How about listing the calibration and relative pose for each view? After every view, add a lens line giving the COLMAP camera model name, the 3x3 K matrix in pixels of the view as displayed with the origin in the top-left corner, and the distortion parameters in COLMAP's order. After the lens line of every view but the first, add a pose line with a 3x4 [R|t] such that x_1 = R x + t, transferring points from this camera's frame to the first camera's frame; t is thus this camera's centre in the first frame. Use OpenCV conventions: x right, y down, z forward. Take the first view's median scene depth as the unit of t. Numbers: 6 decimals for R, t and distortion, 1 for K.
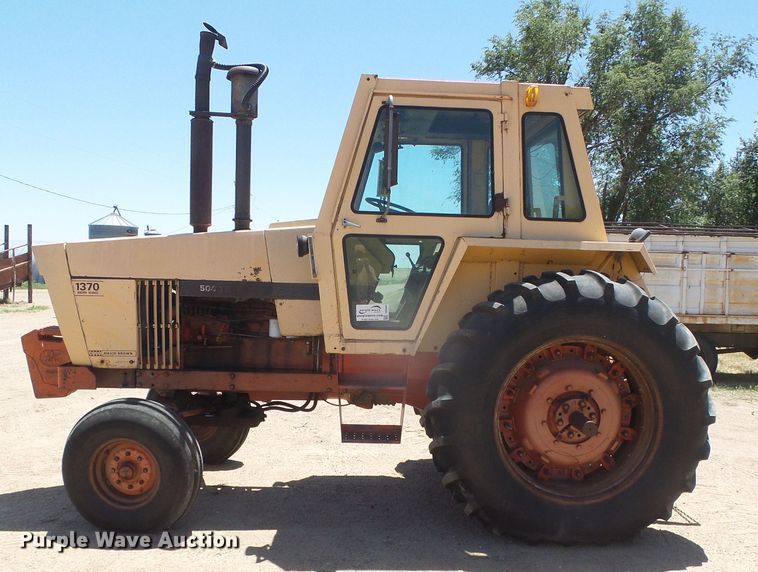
lens RADIAL K [[710.6, 0, 390.7], [0, 710.6, 320.9], [0, 0, 1]] dist [-0.012992, 0.007053]
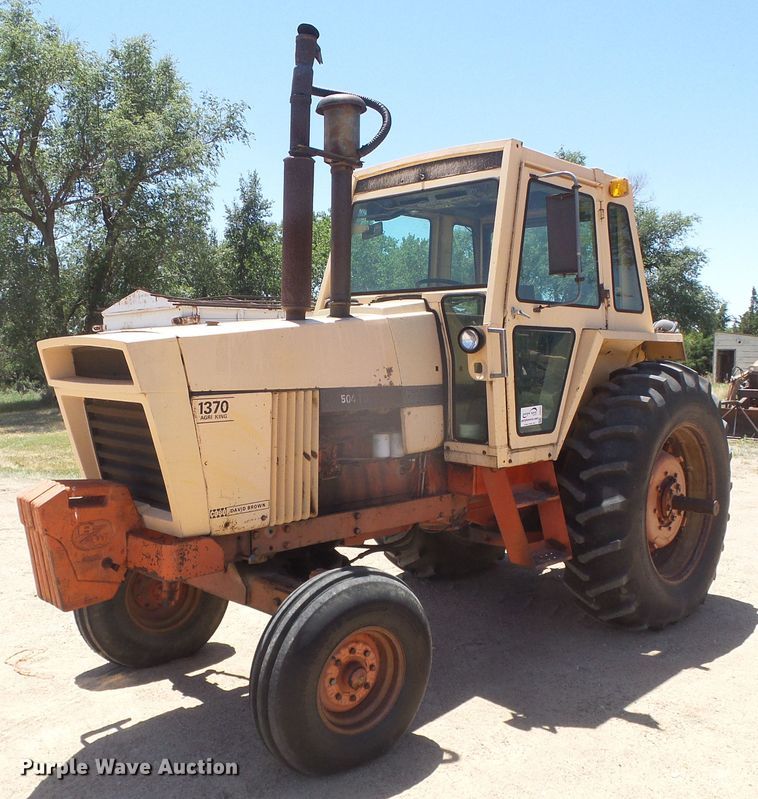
lens RADIAL K [[812.2, 0, 382.3], [0, 812.2, 403.6], [0, 0, 1]] dist [-0.006035, -0.038238]
pose [[0.732776, -0.062512, 0.677593, -0.799703], [0.058871, 0.997862, 0.028393, -0.063111], [-0.677919, 0.019084, 0.734889, 0.379773]]
